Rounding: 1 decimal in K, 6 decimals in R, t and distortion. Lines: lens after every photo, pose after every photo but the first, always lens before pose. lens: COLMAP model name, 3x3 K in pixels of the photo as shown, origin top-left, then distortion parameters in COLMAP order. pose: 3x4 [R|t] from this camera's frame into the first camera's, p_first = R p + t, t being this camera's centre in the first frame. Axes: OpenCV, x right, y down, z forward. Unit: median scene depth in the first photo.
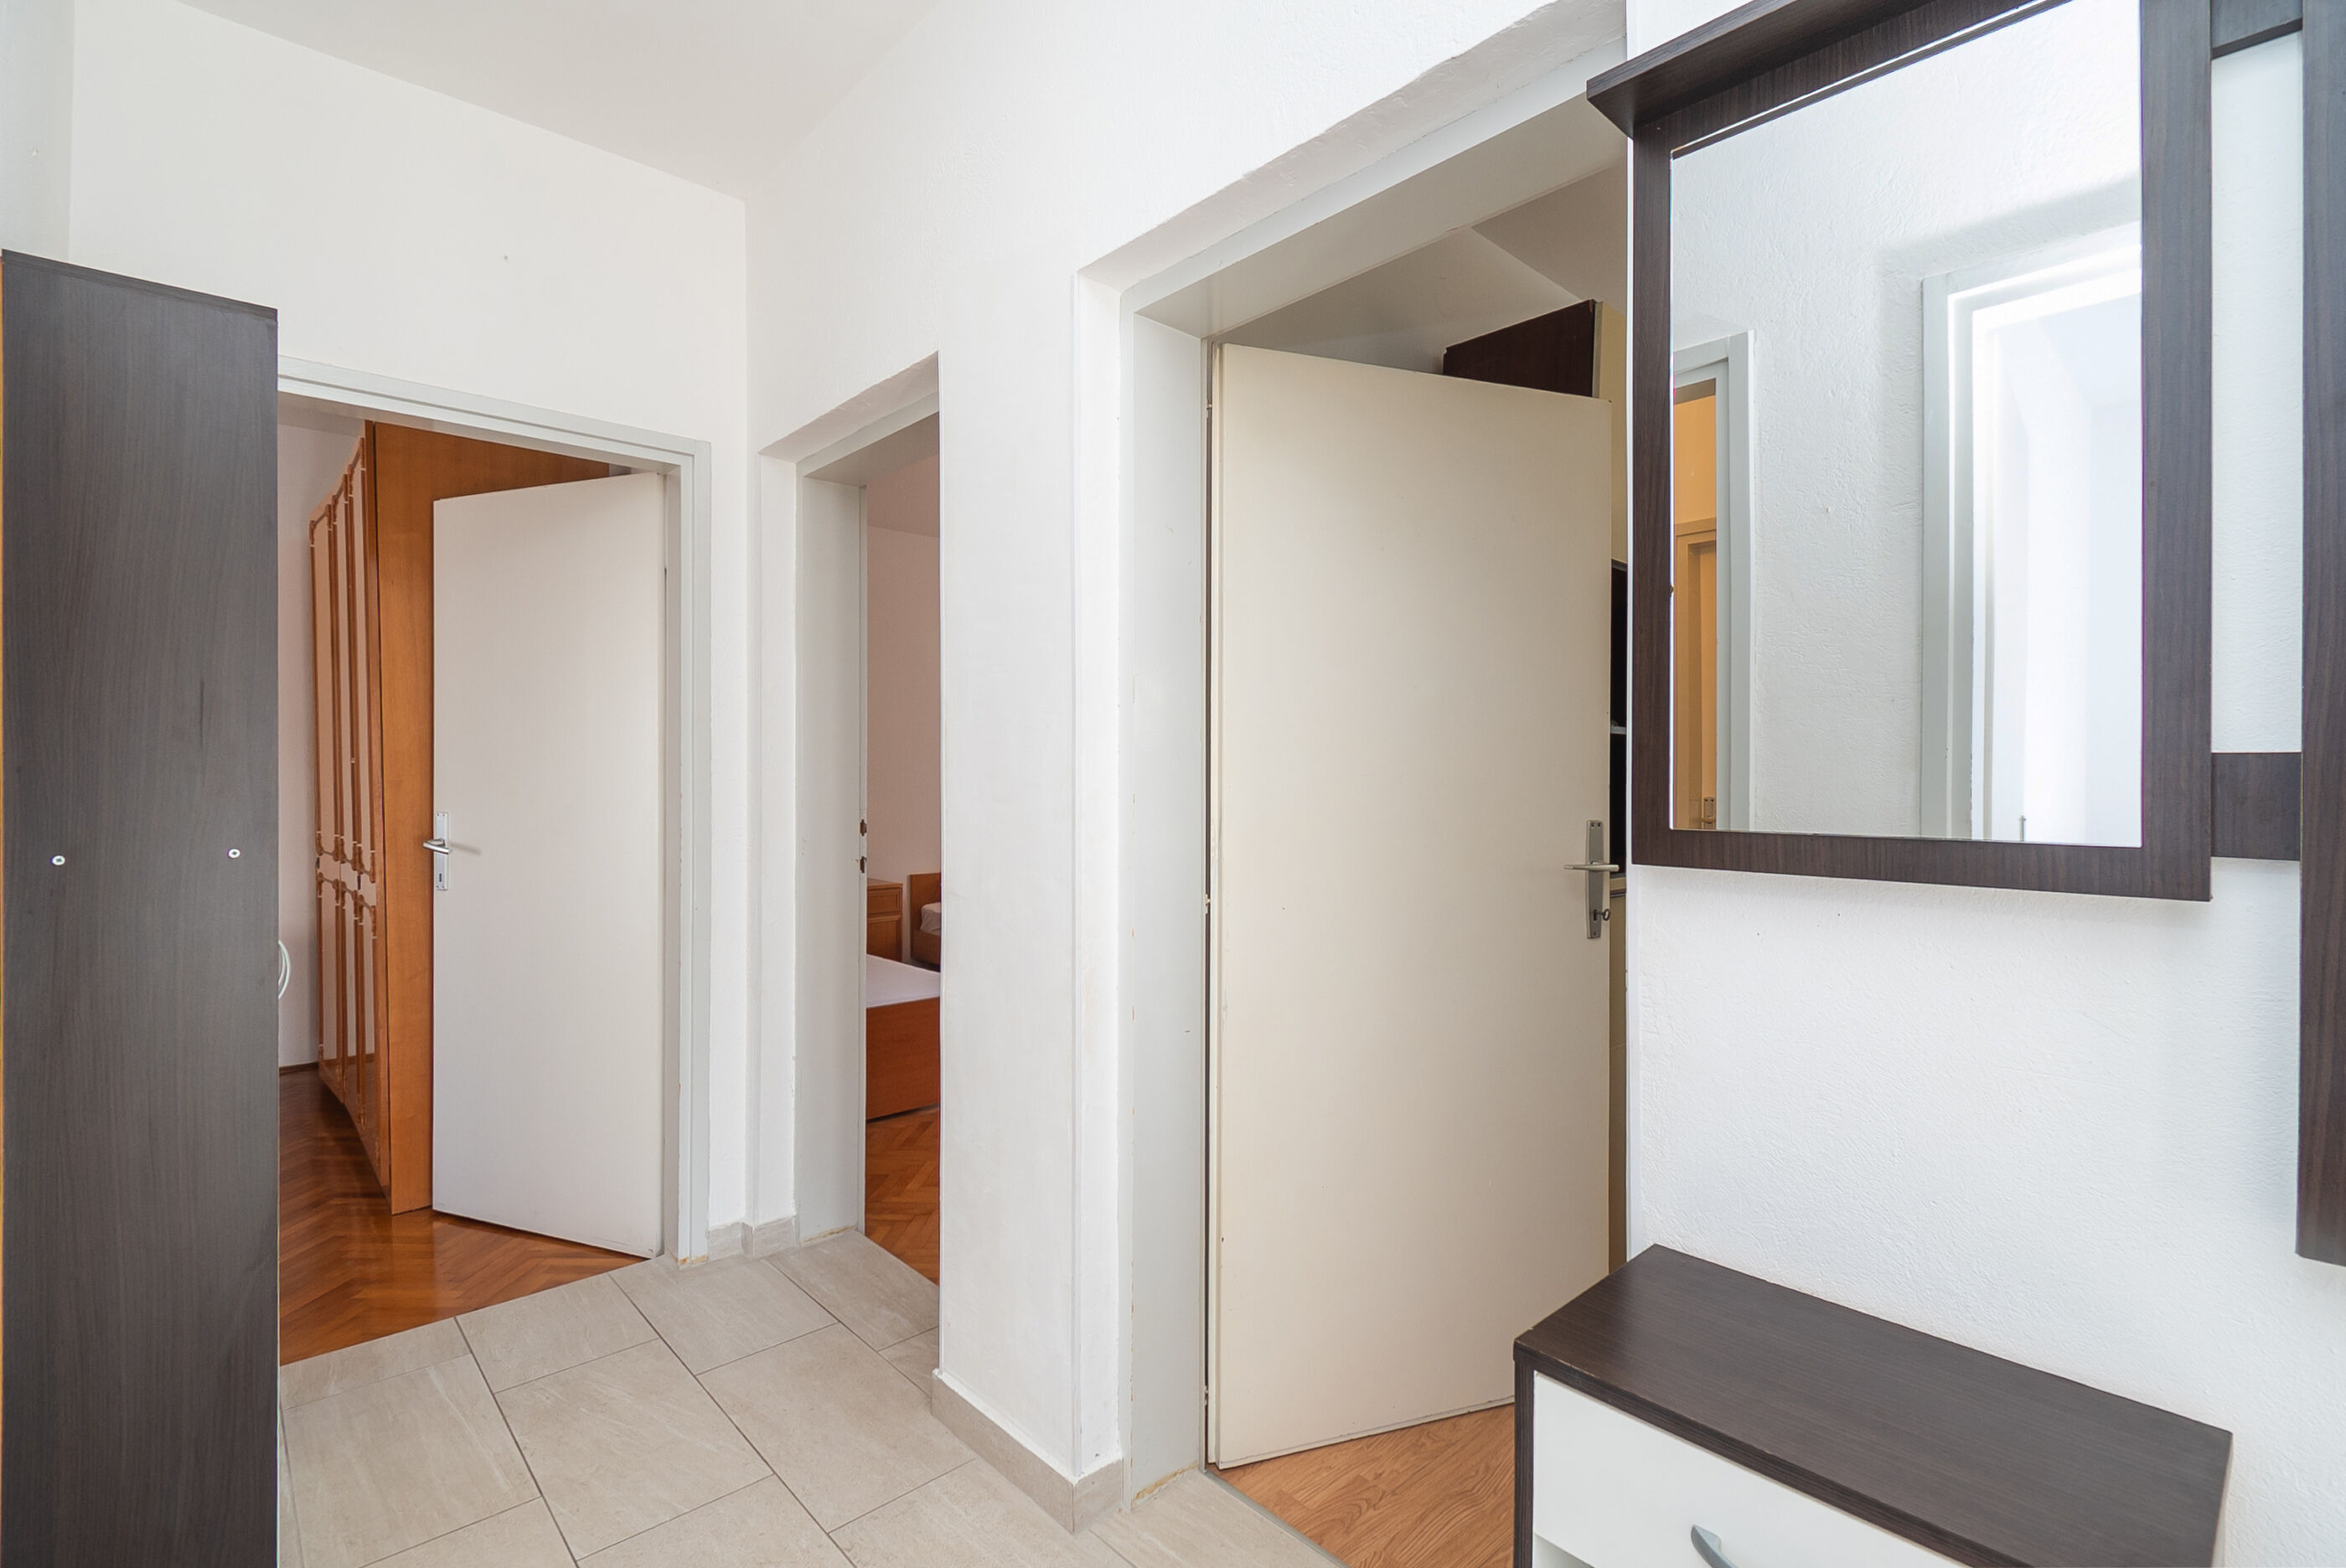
lens RADIAL K [[1060.3, 0, 1178.4], [0, 1060.3, 775.0], [0, 0, 1]] dist [0.000388, -0.000589]
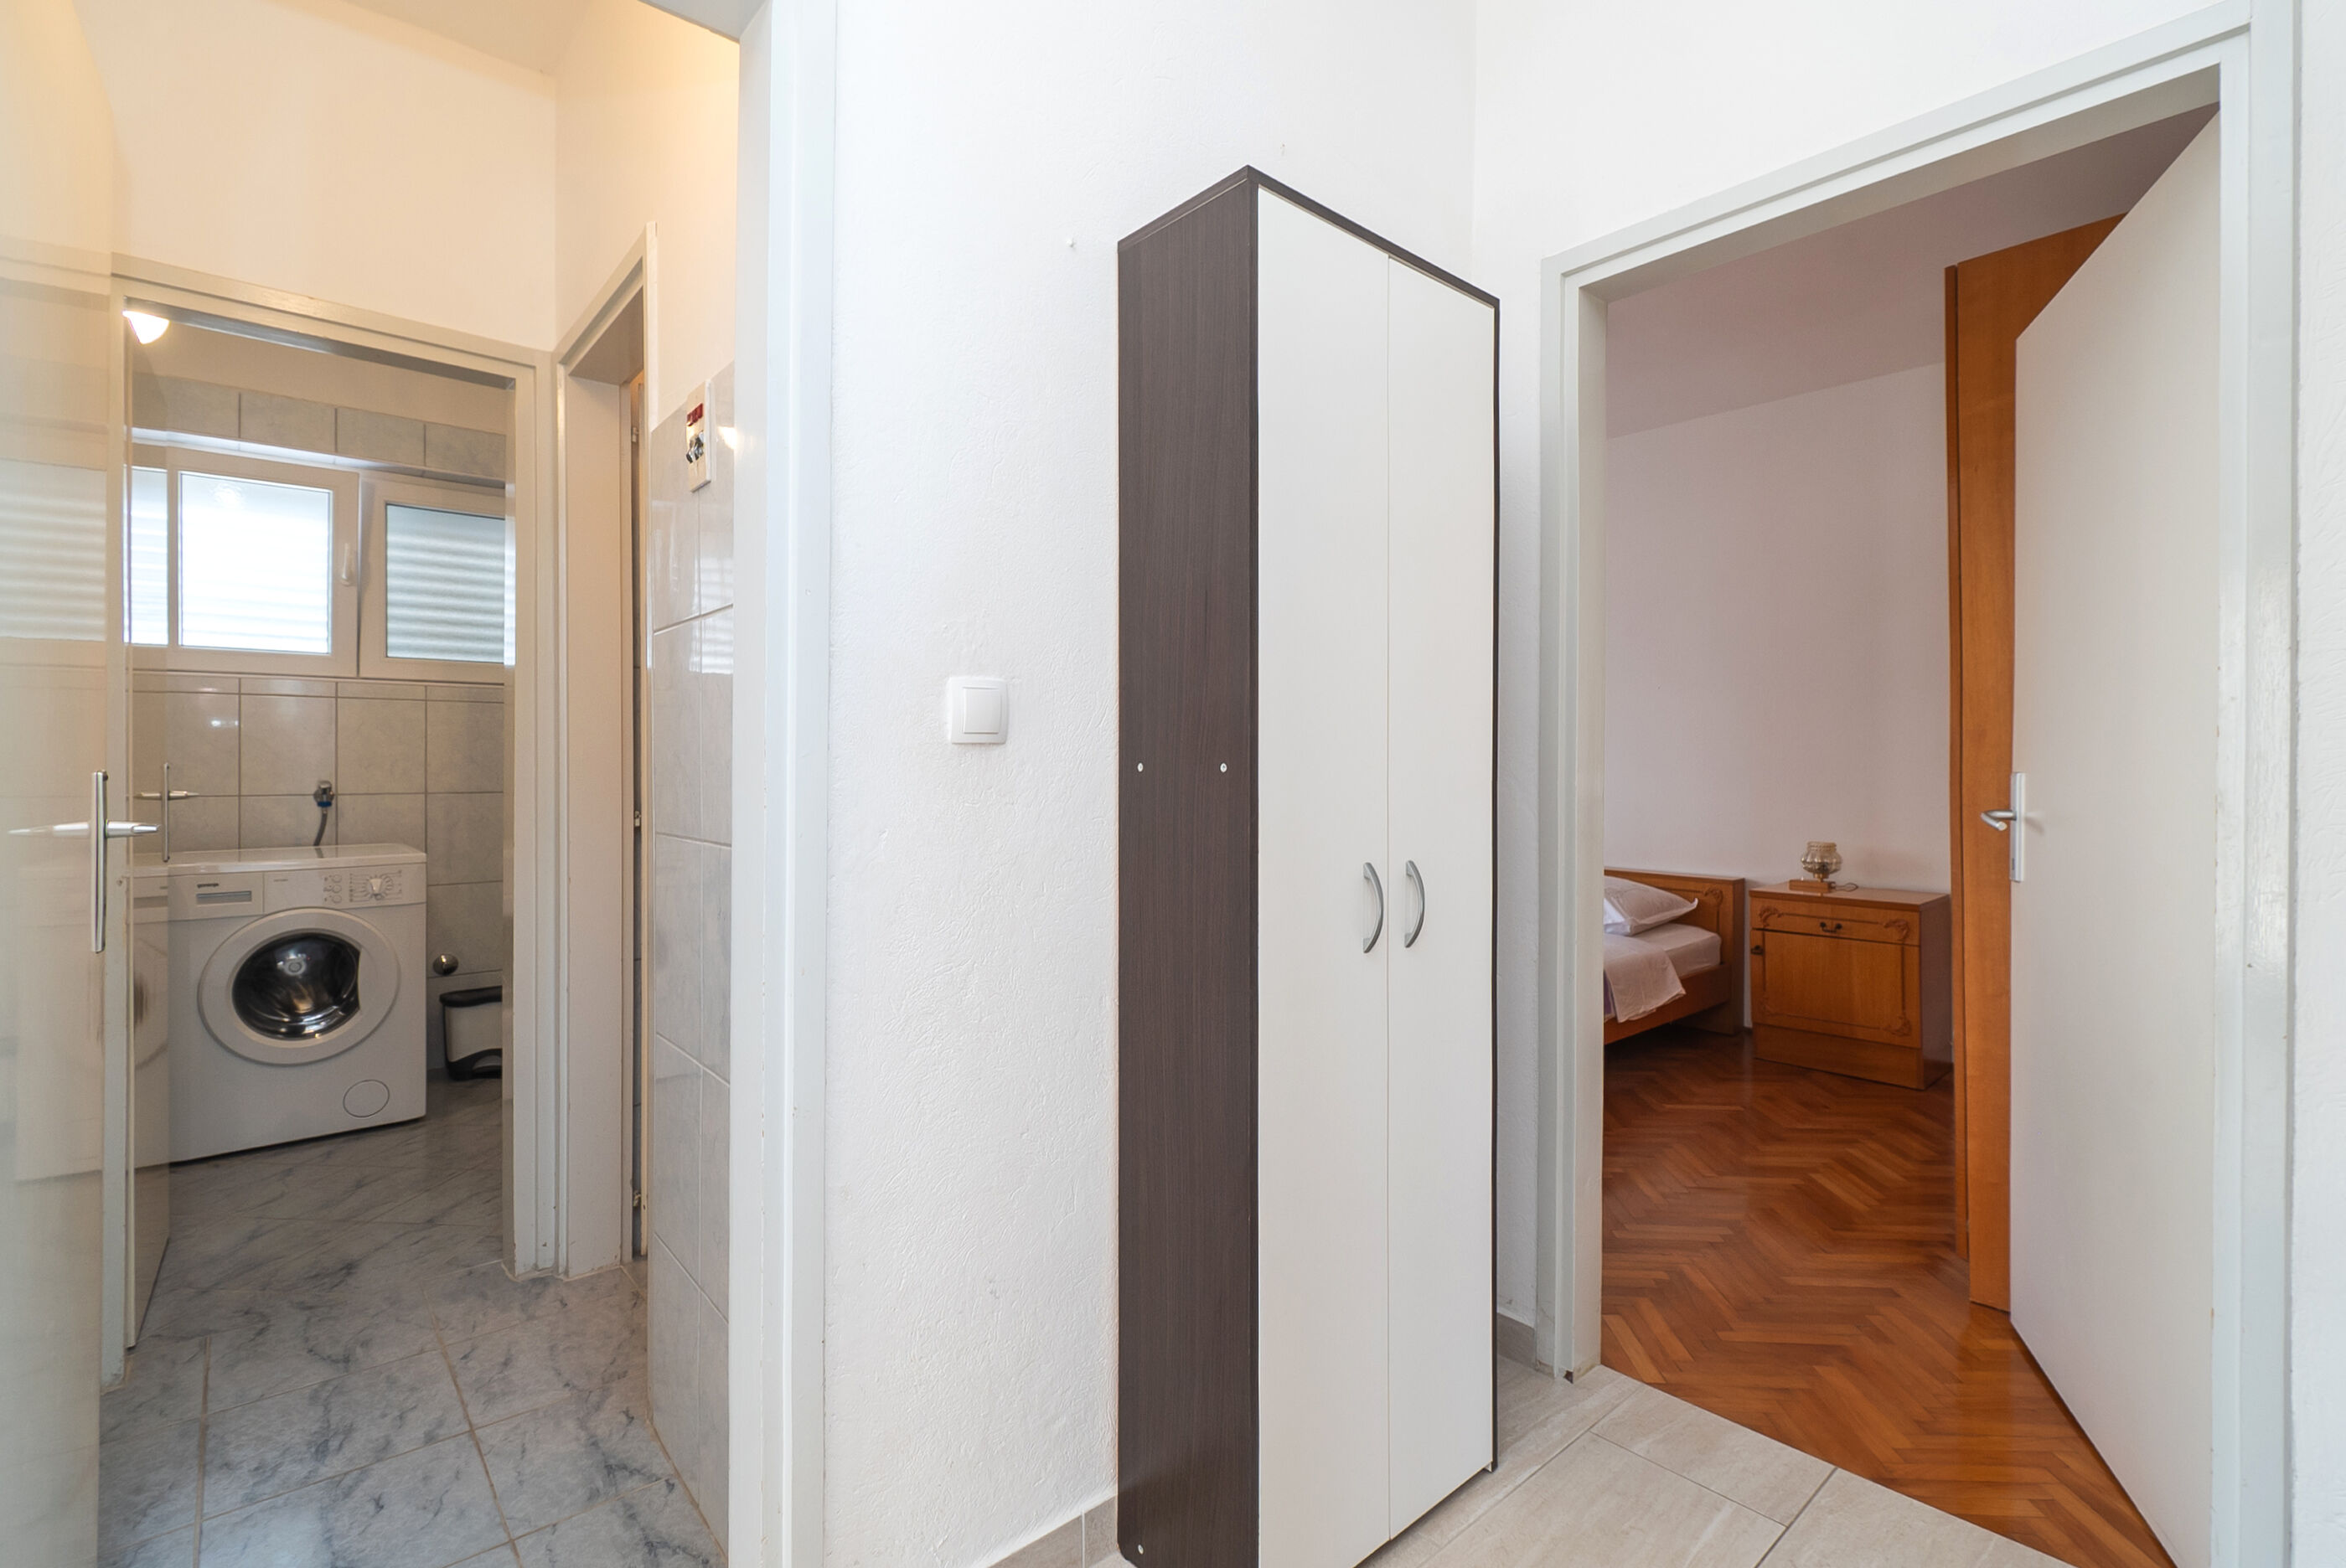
lens RADIAL K [[1074.8, 0, 1218.6], [0, 1074.8, 774.6], [0, 0, 1]] dist [-0.000896, -0.000360]
pose [[-0.003355, 0.004420, -0.999985, 0.032827], [-0.003880, 0.999983, 0.004433, 0.040750], [0.999987, 0.003894, -0.003338, 0.528475]]
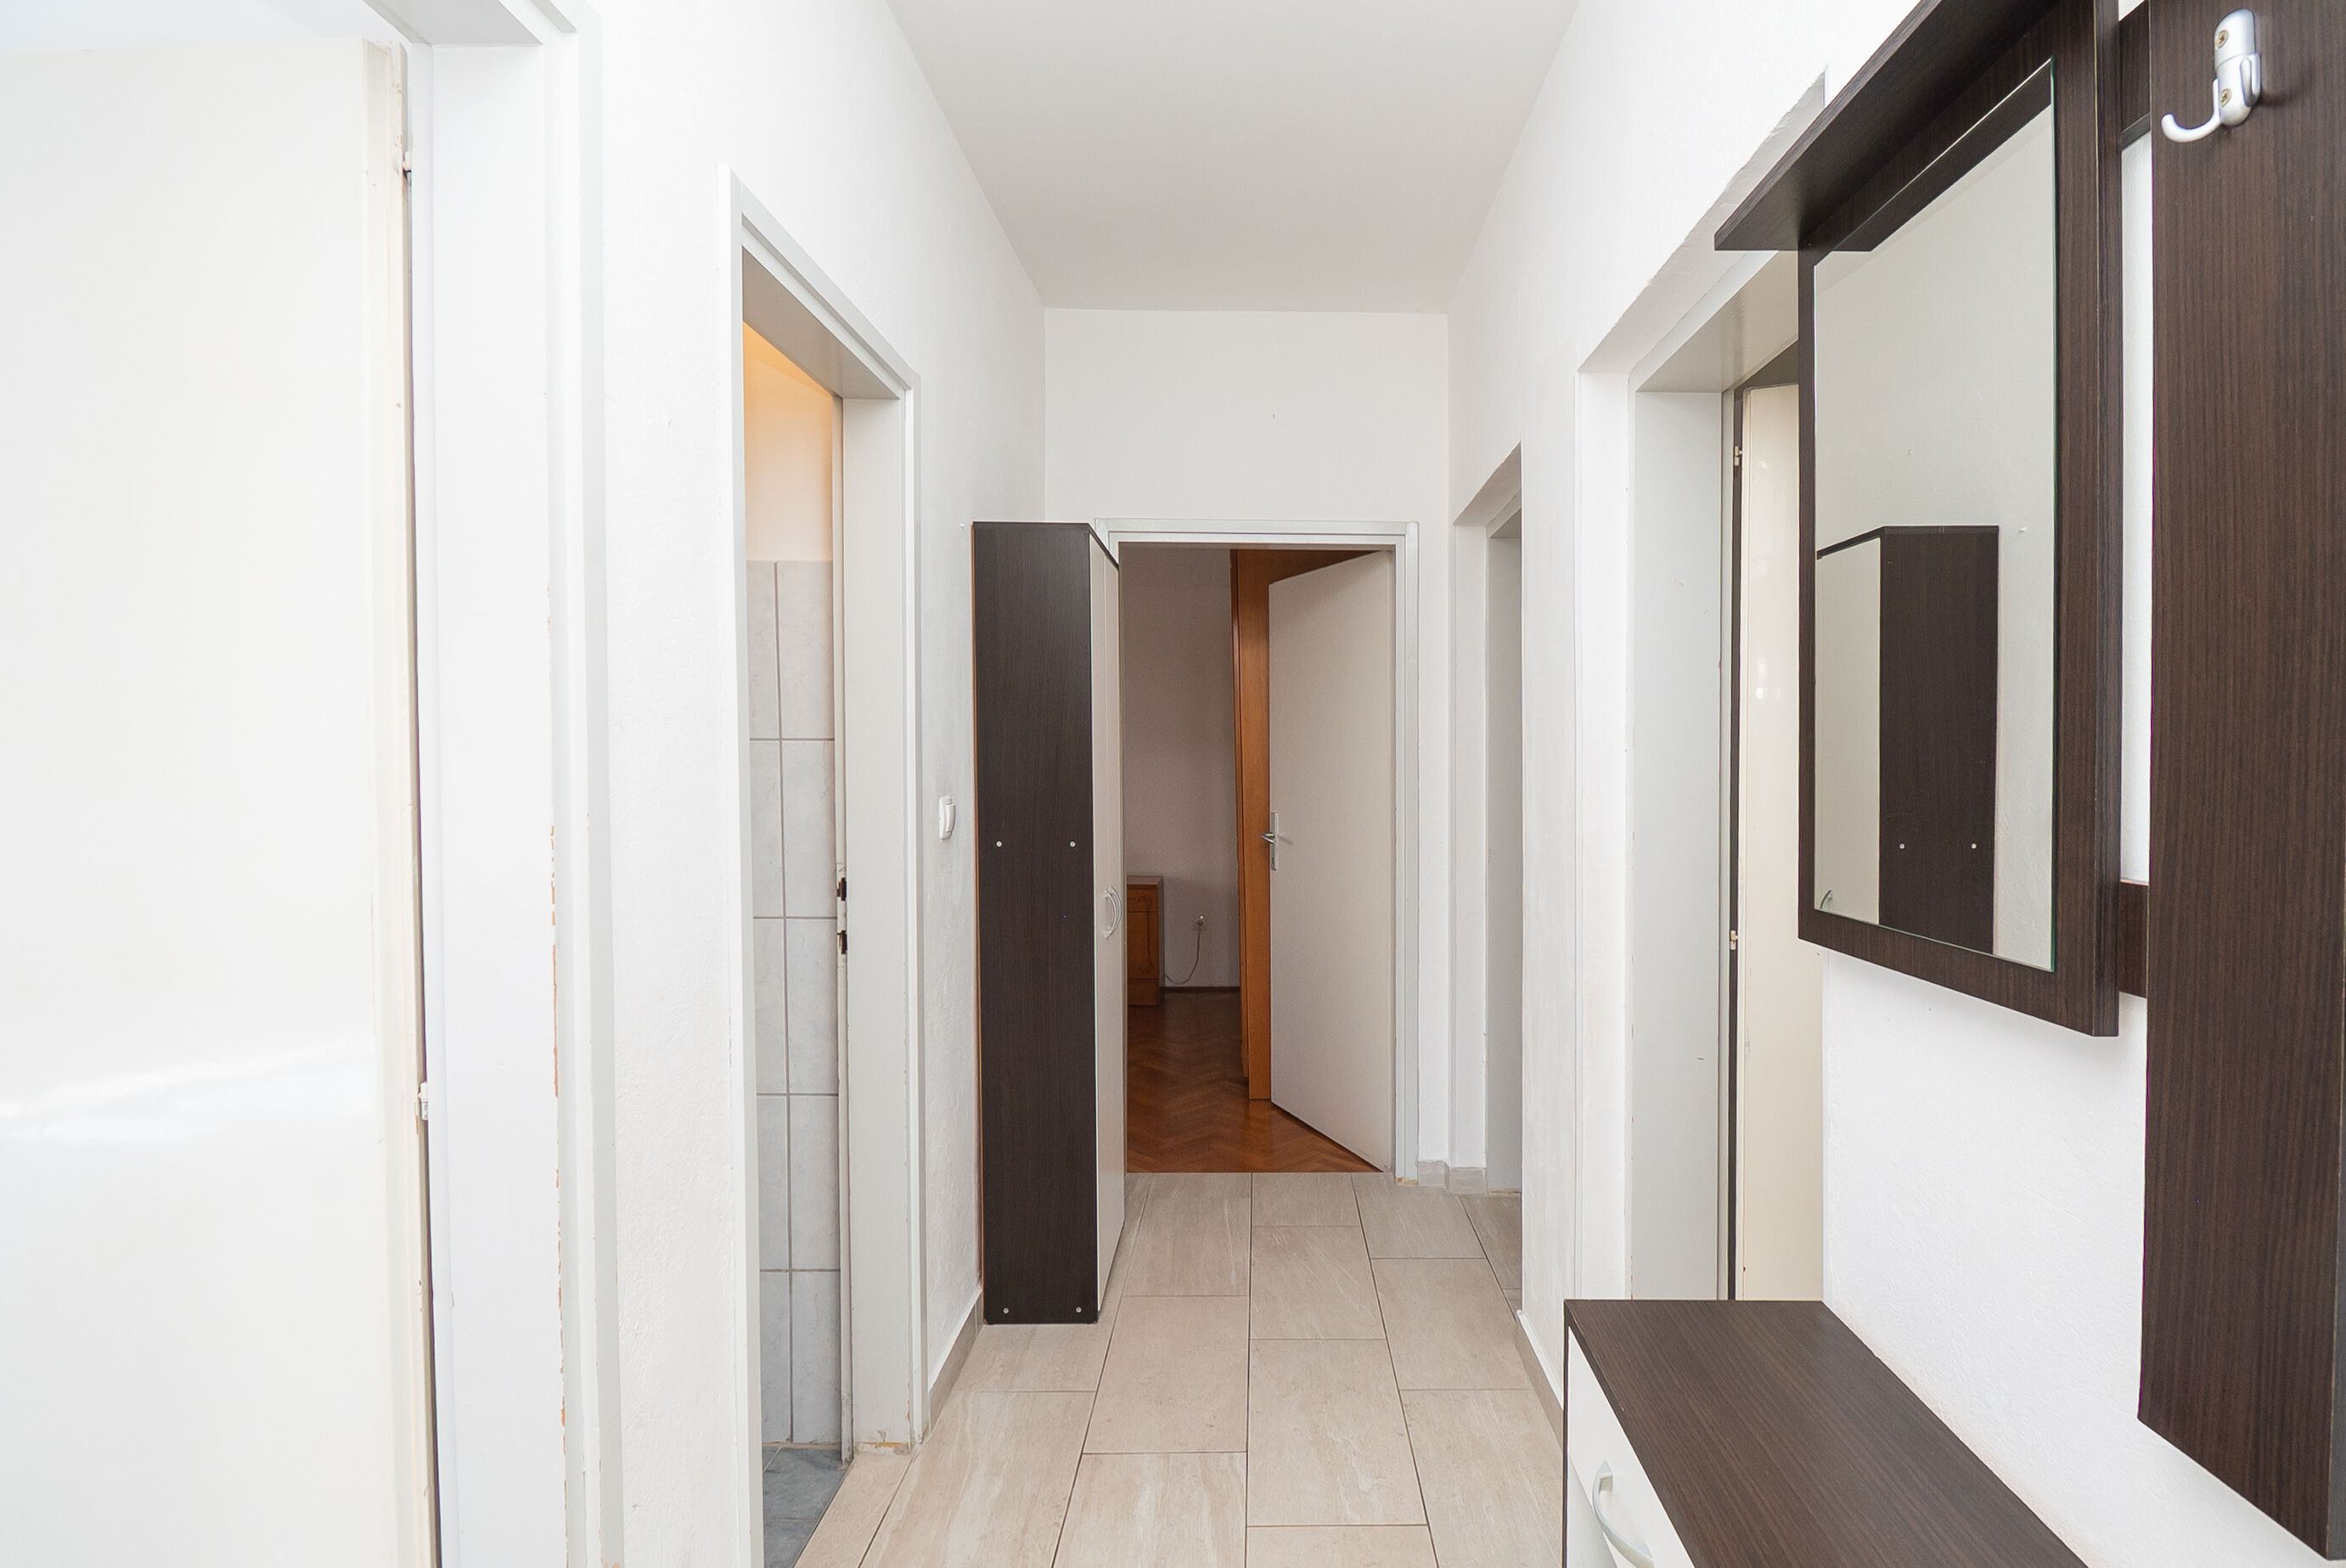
lens RADIAL K [[1097.1, 0, 1270.6], [0, 1097.1, 785.2], [0, 0, 1]] dist [-0.000390, -0.000156]
pose [[0.740872, 0.015225, -0.671474, 0.283415], [-0.003386, 0.999815, 0.018934, -0.032340], [0.671638, -0.011754, 0.740786, -0.059078]]
